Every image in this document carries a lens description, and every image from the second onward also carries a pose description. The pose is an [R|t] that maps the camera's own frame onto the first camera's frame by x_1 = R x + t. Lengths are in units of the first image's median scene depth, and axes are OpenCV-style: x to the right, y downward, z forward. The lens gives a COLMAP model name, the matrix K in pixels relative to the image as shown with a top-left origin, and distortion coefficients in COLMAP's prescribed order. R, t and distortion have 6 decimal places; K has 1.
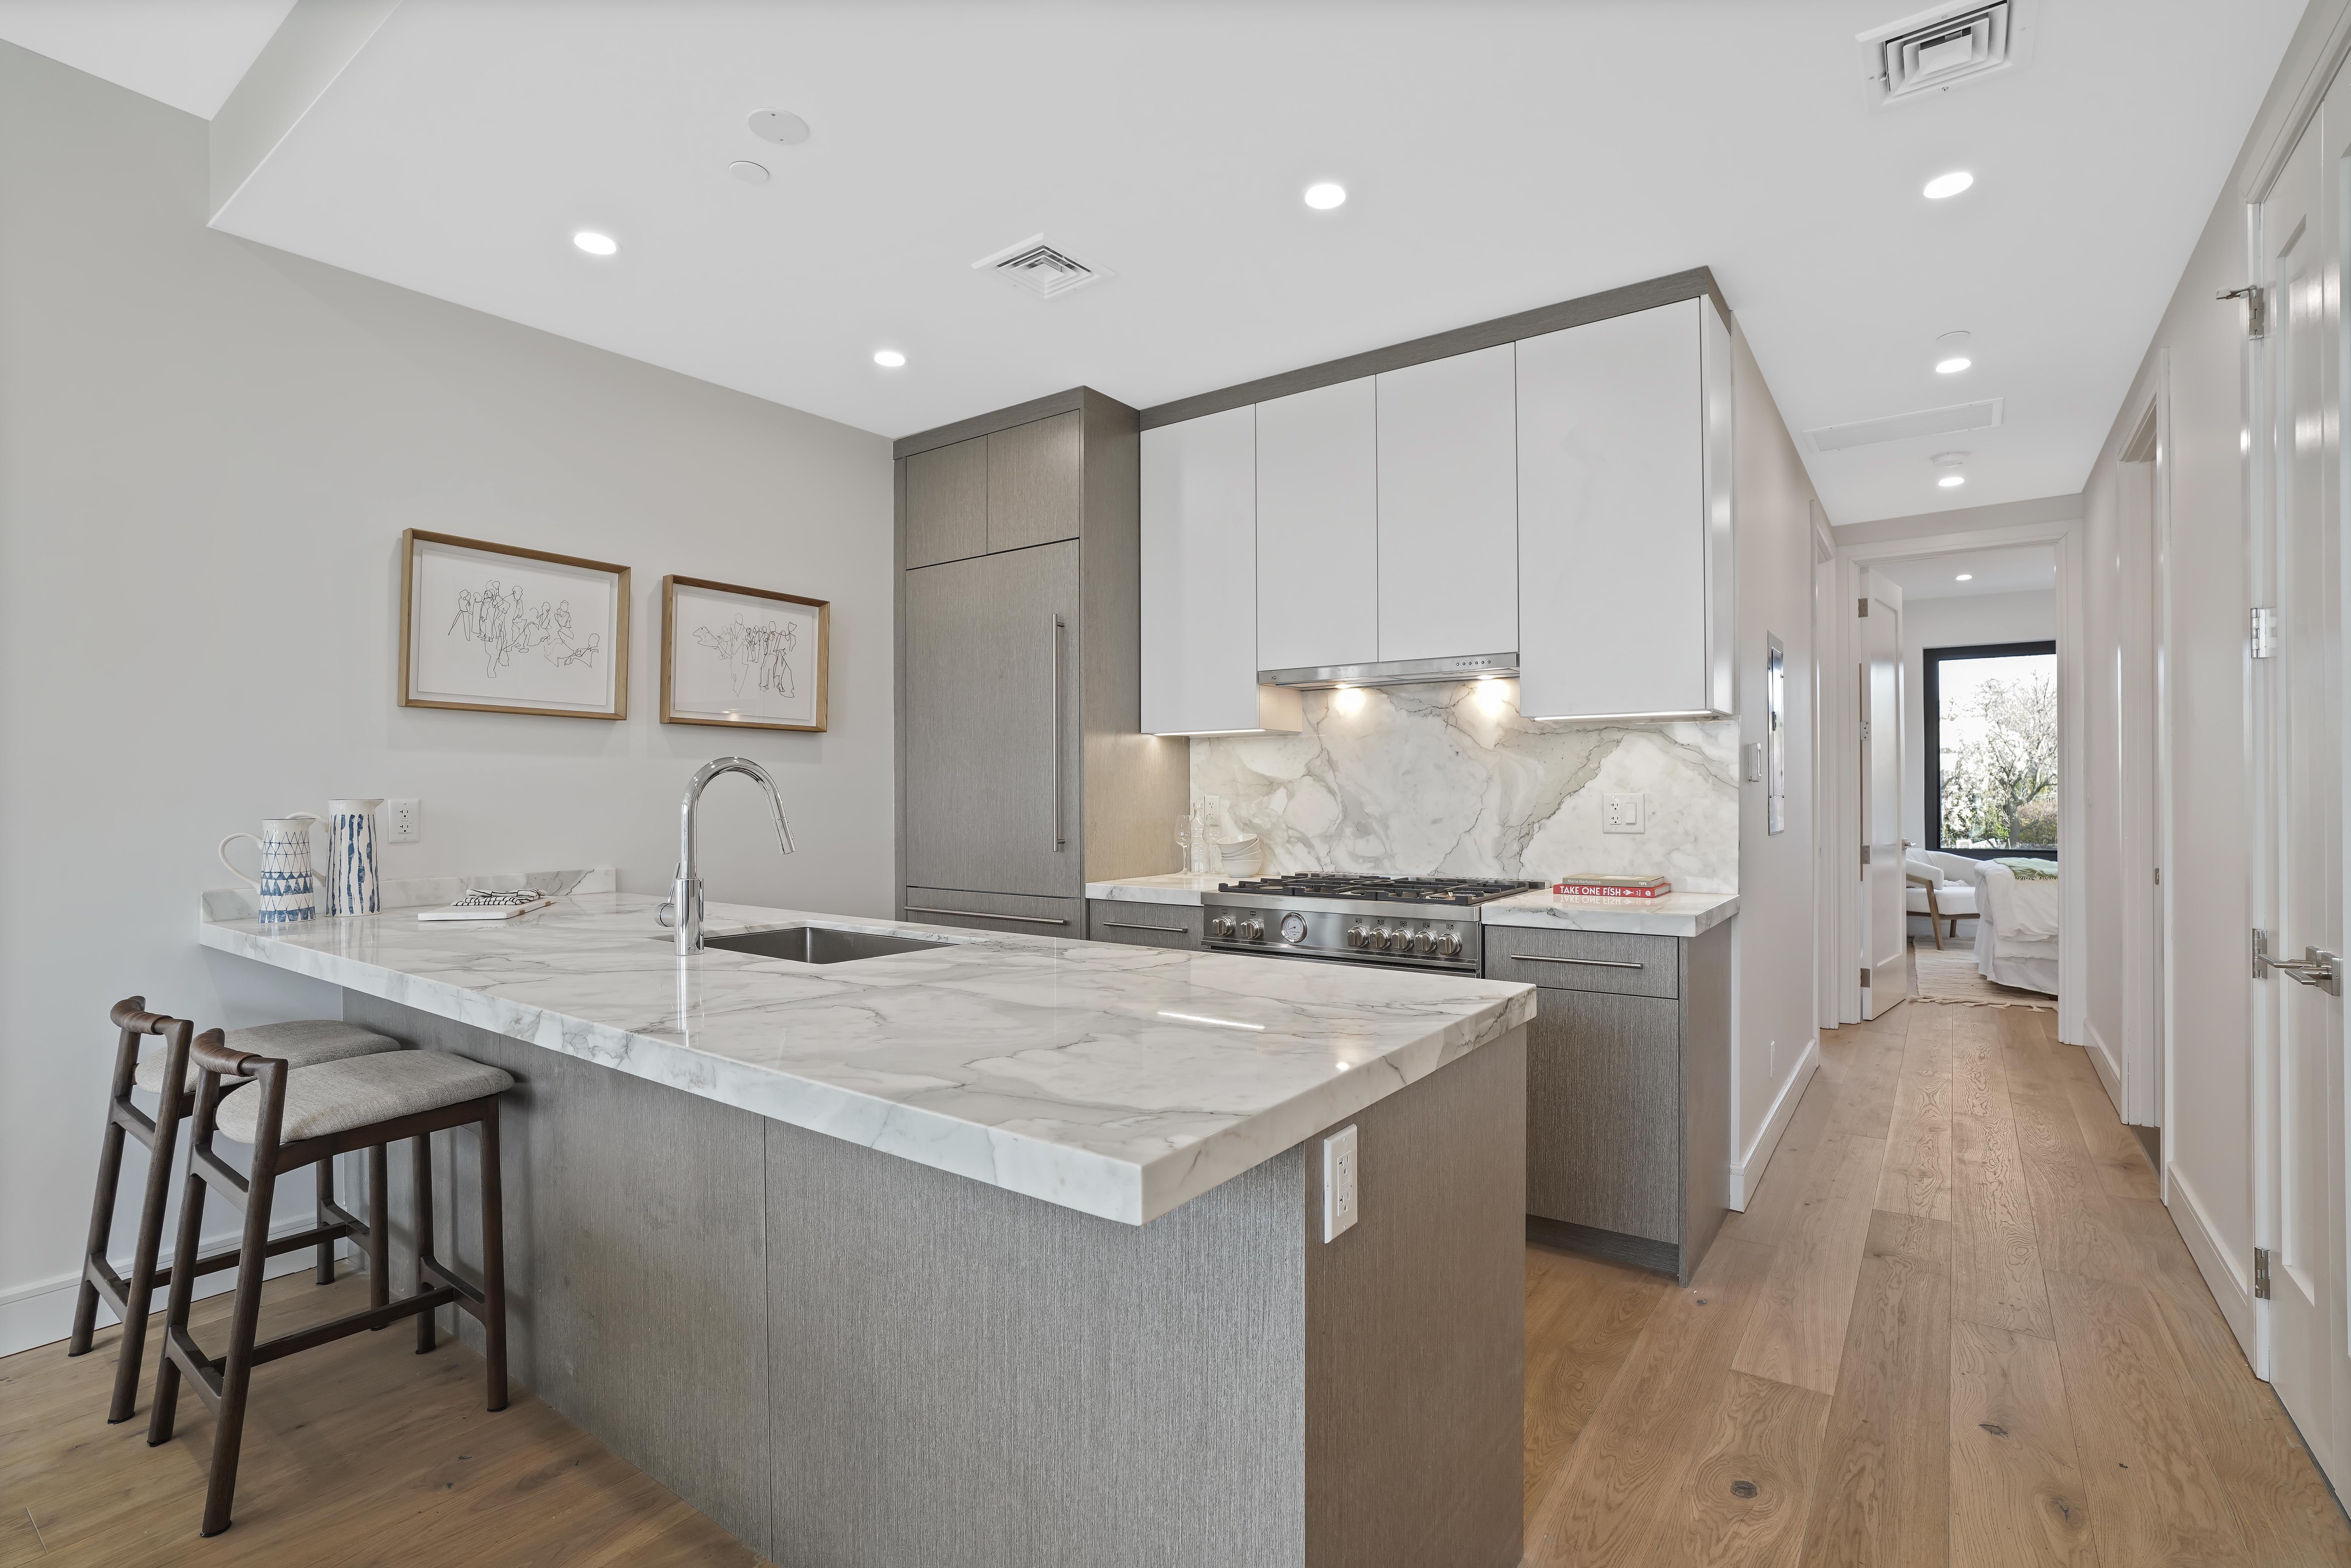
lens RADIAL K [[1101.1, 0, 1206.0], [0, 1101.1, 790.5], [0, 0, 1]] dist [-0.046248, 0.026855]
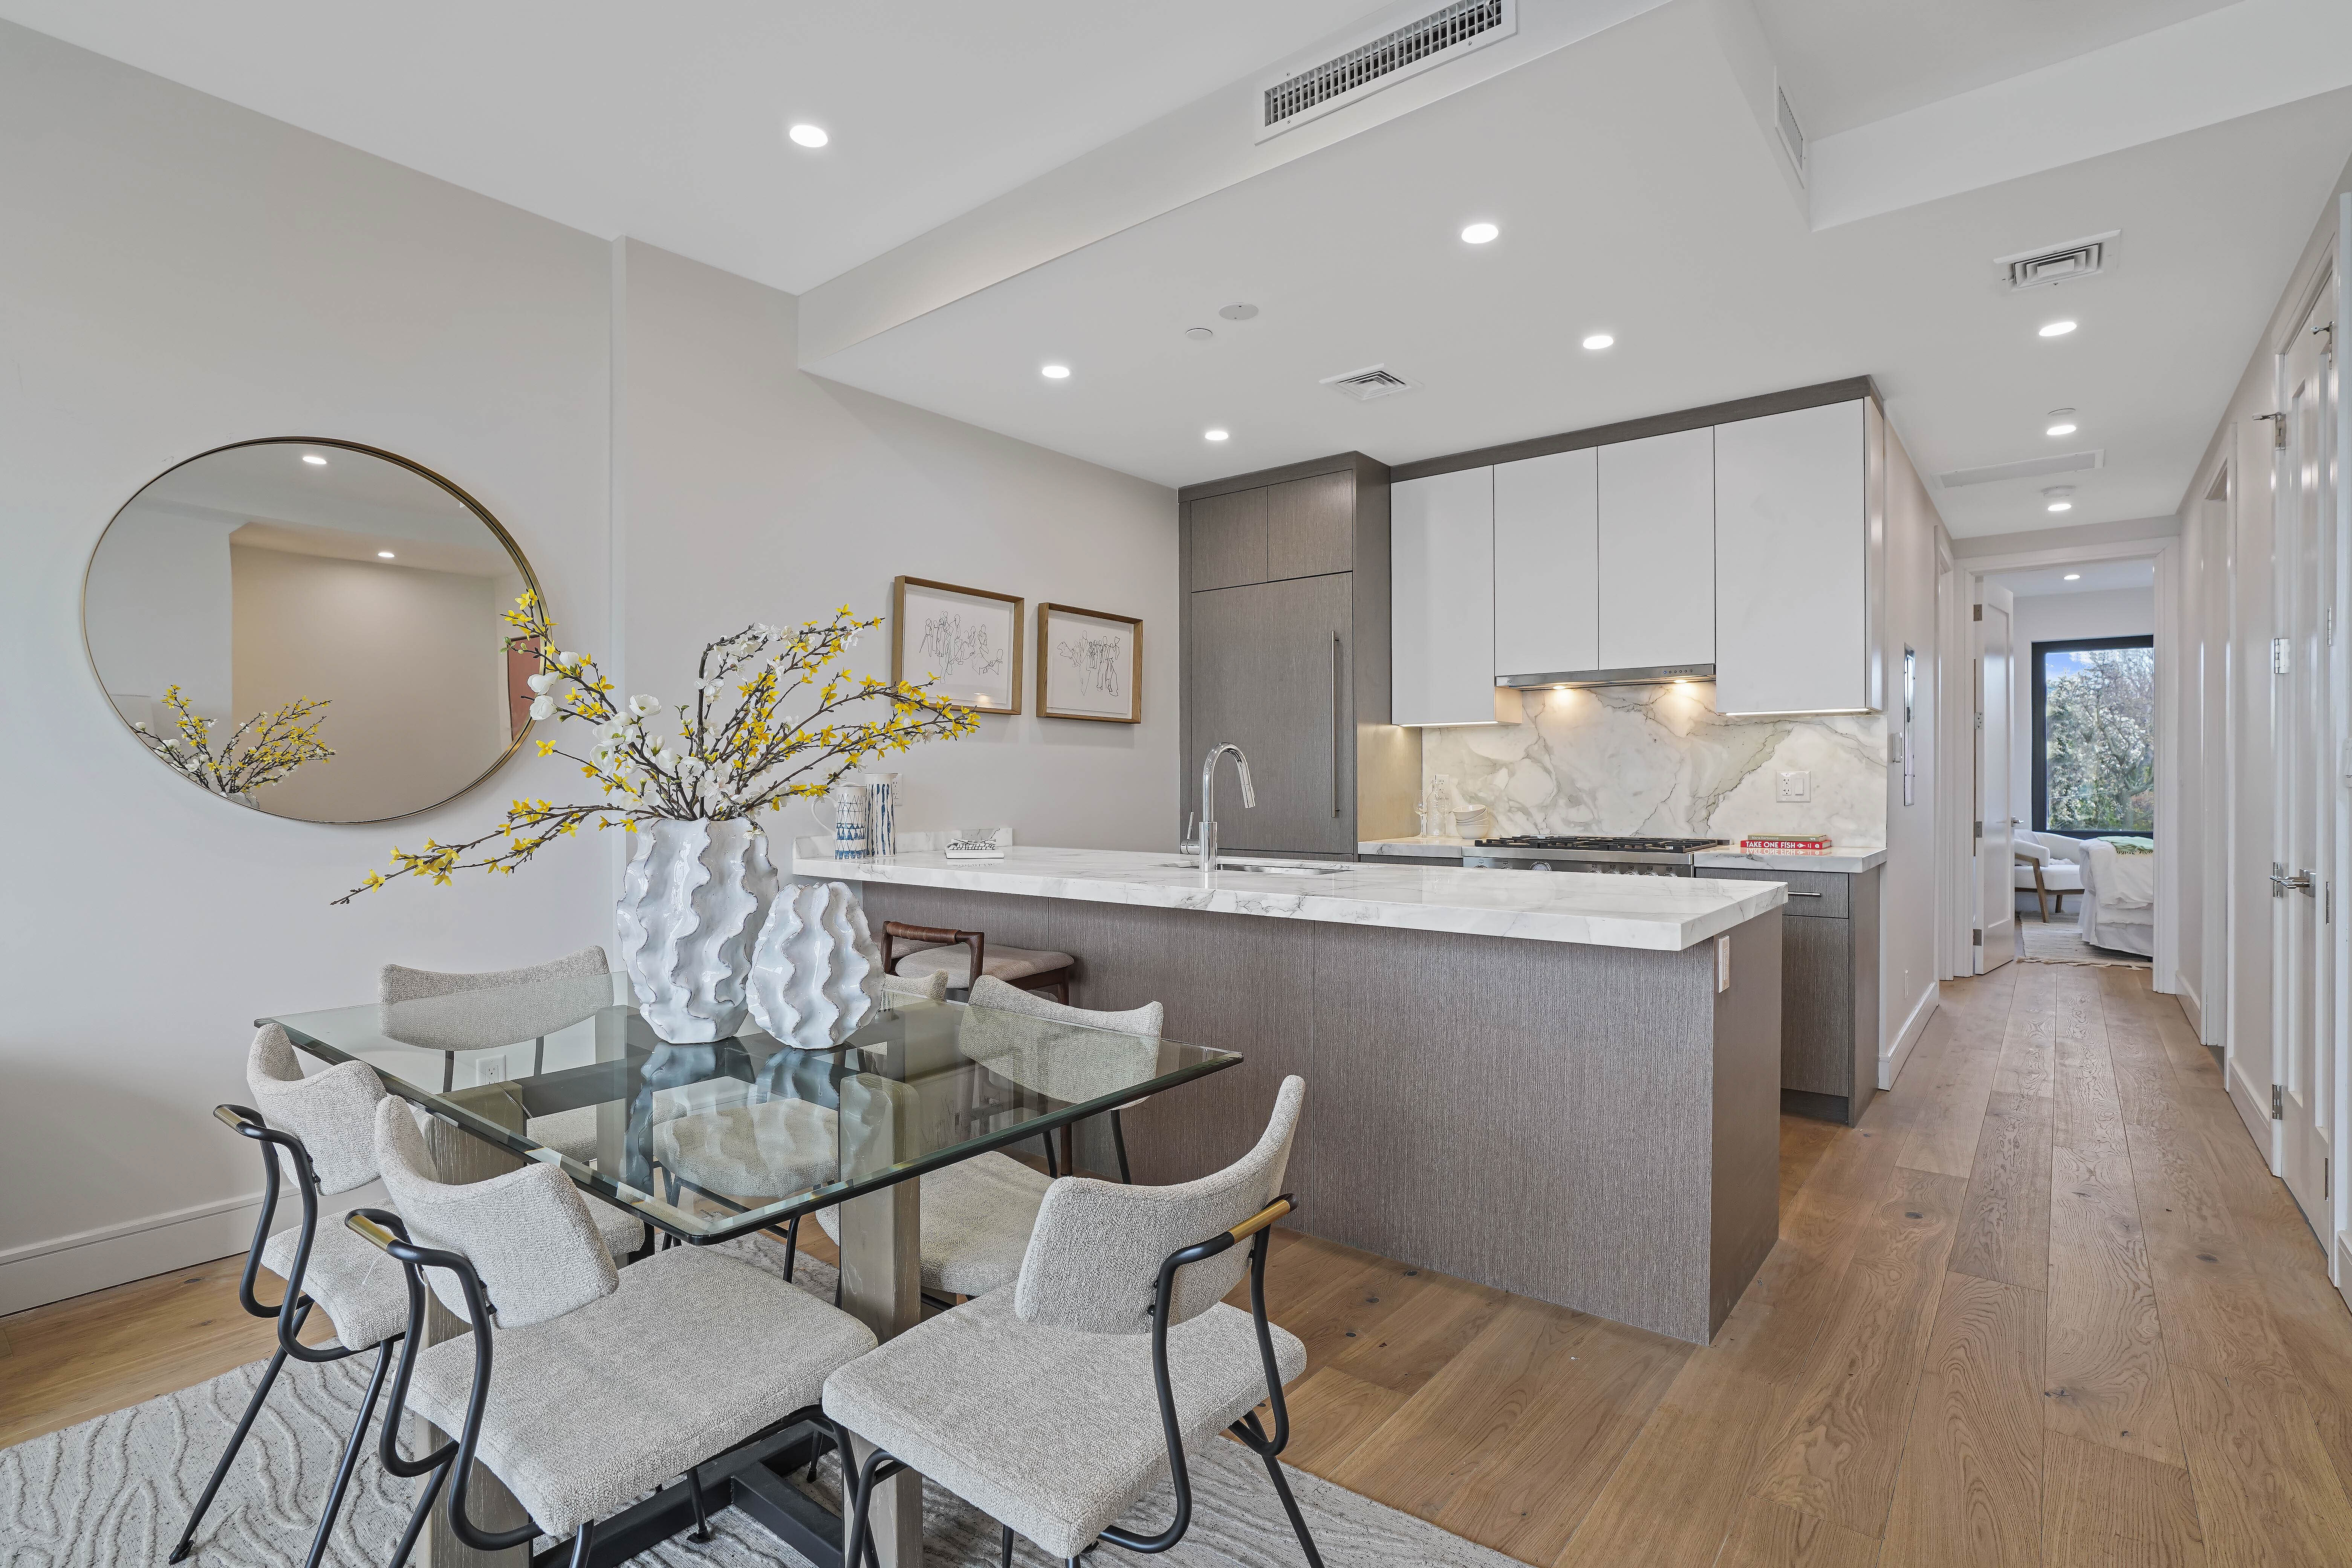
lens RADIAL K [[1131.5, 0, 1220.7], [0, 1131.5, 788.4], [0, 0, 1]] dist [-0.037695, 0.029059]
pose [[0.999140, 0.001662, -0.041441, -0.229303], [-0.001295, 0.999960, 0.008892, 0.011355], [0.041454, -0.008831, 0.999101, -0.340170]]
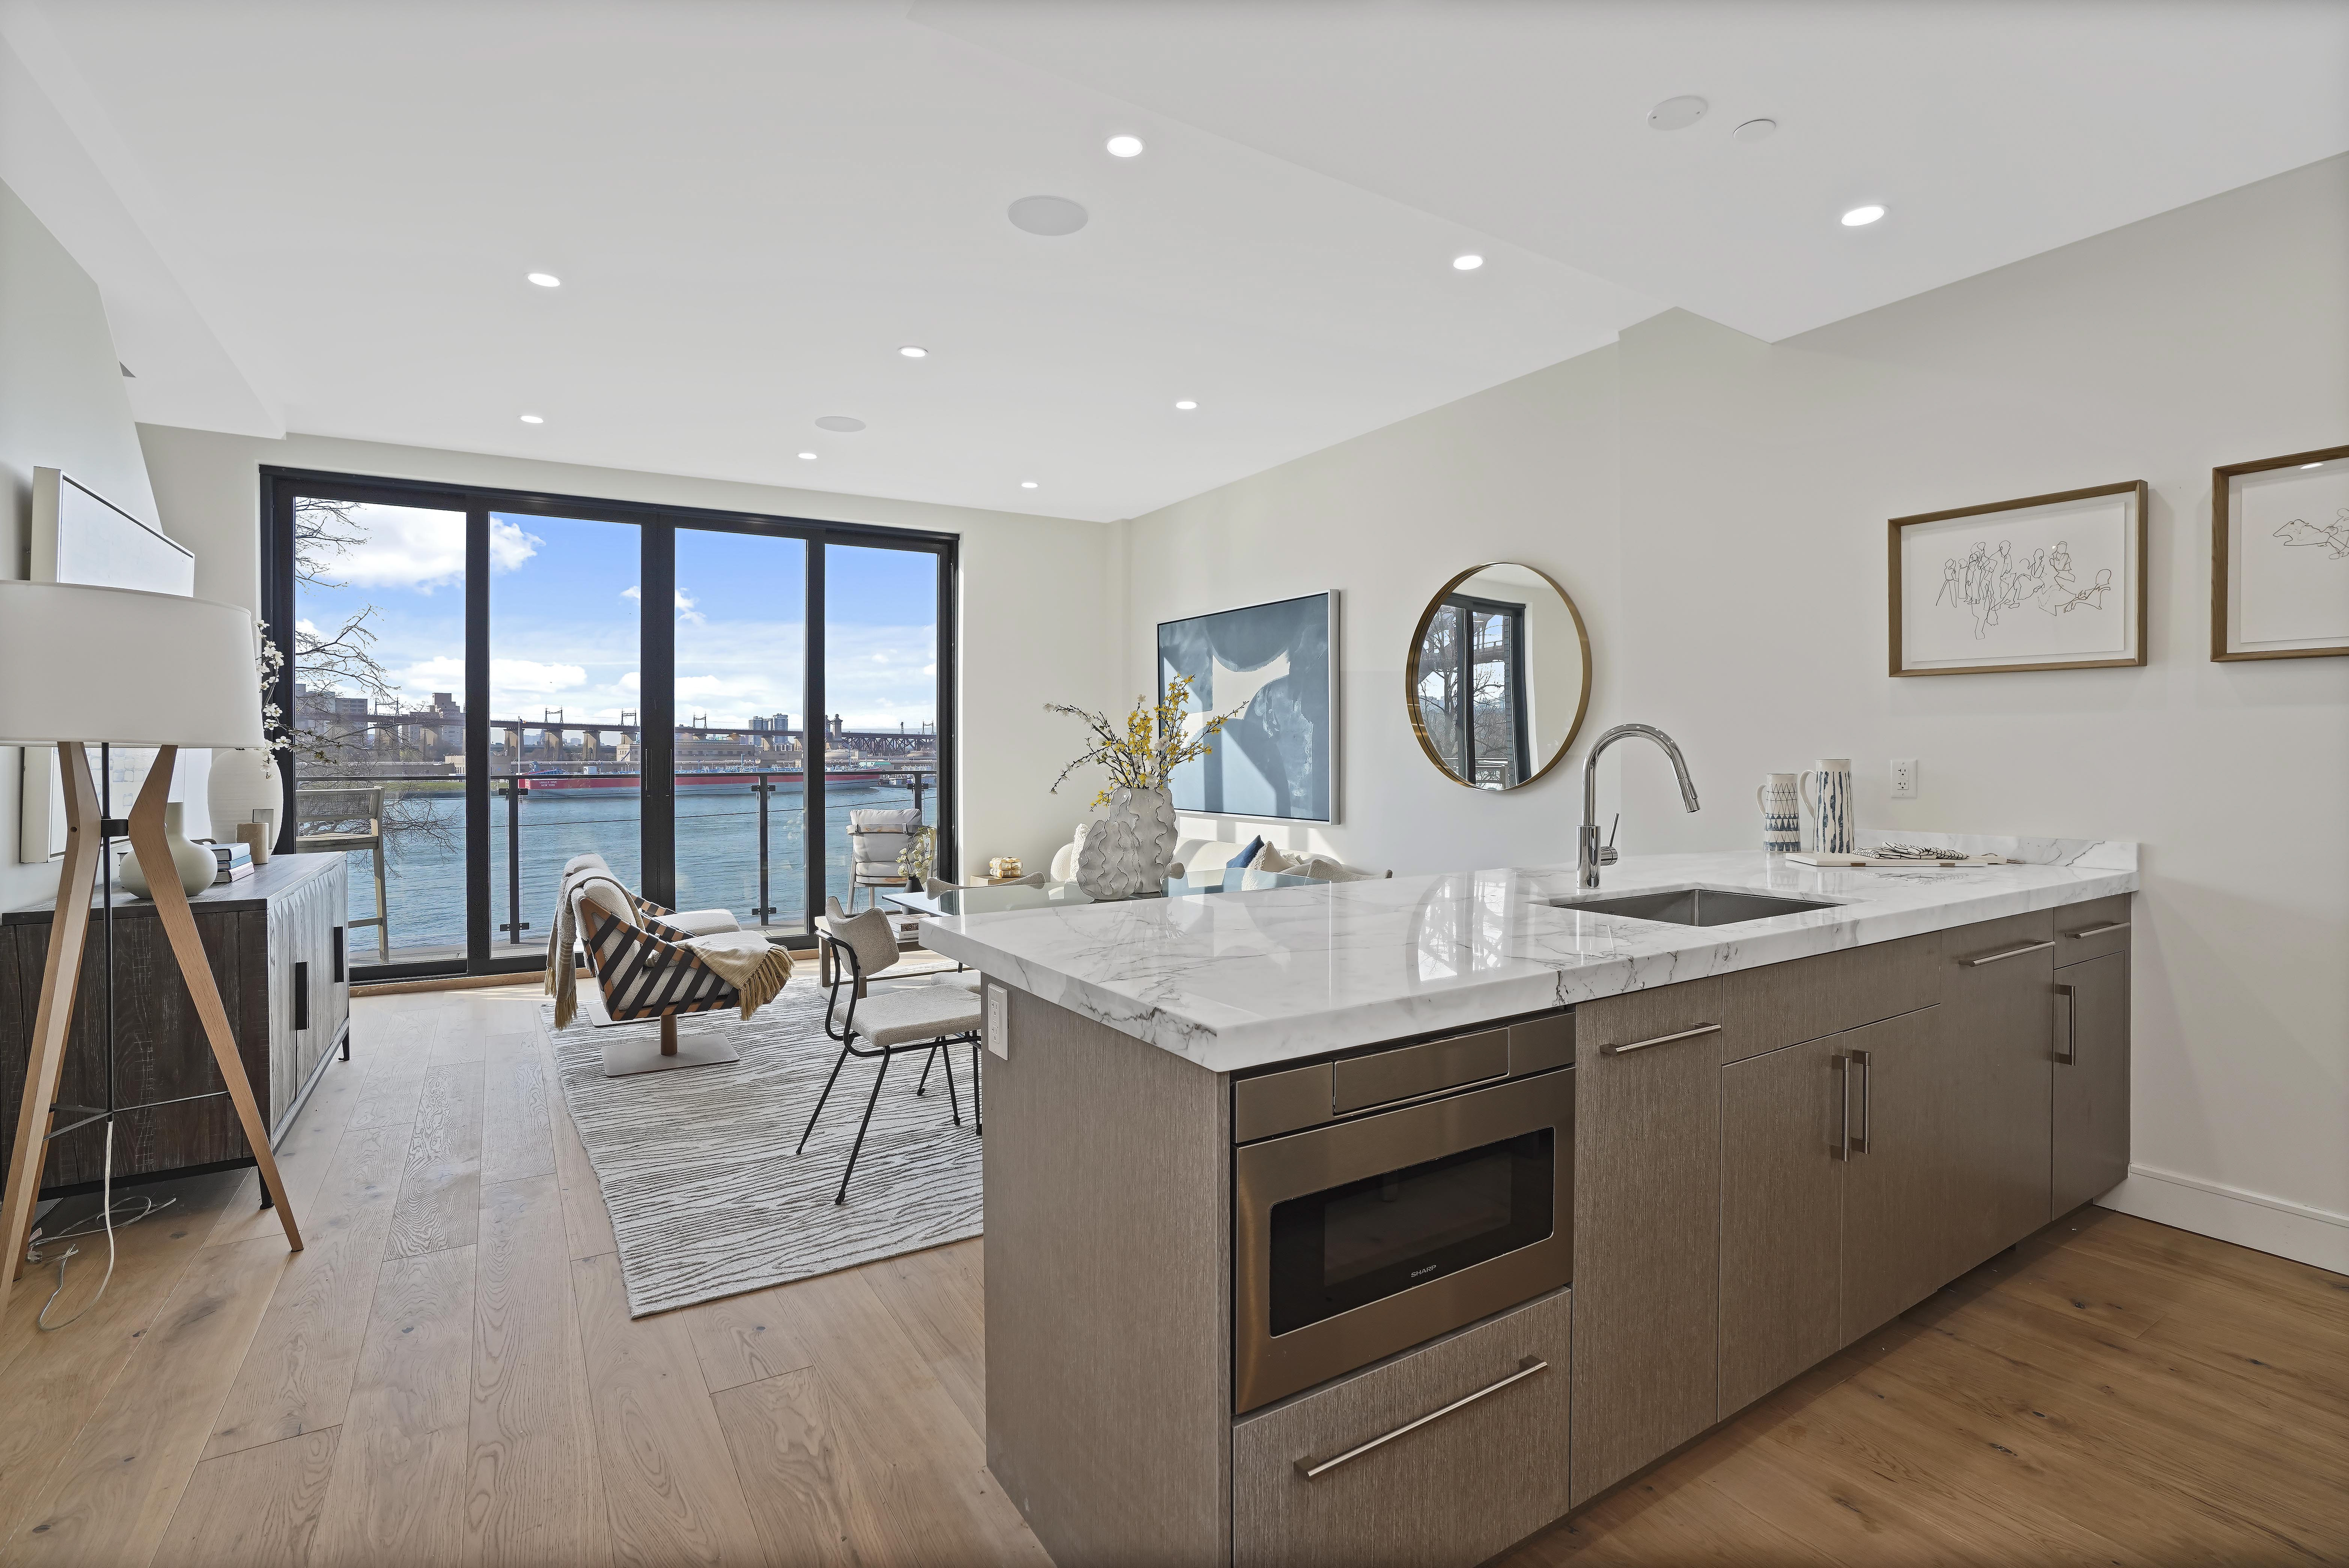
lens RADIAL K [[1077.2, 0, 1187.2], [0, 1077.2, 758.9], [0, 0, 1]] dist [-0.035632, 0.012196]
pose [[-0.378643, 0.005010, -0.925529, 0.471422], [0.005843, 0.999978, 0.003023, -0.000079], [0.925525, -0.004263, -0.378664, 0.615584]]
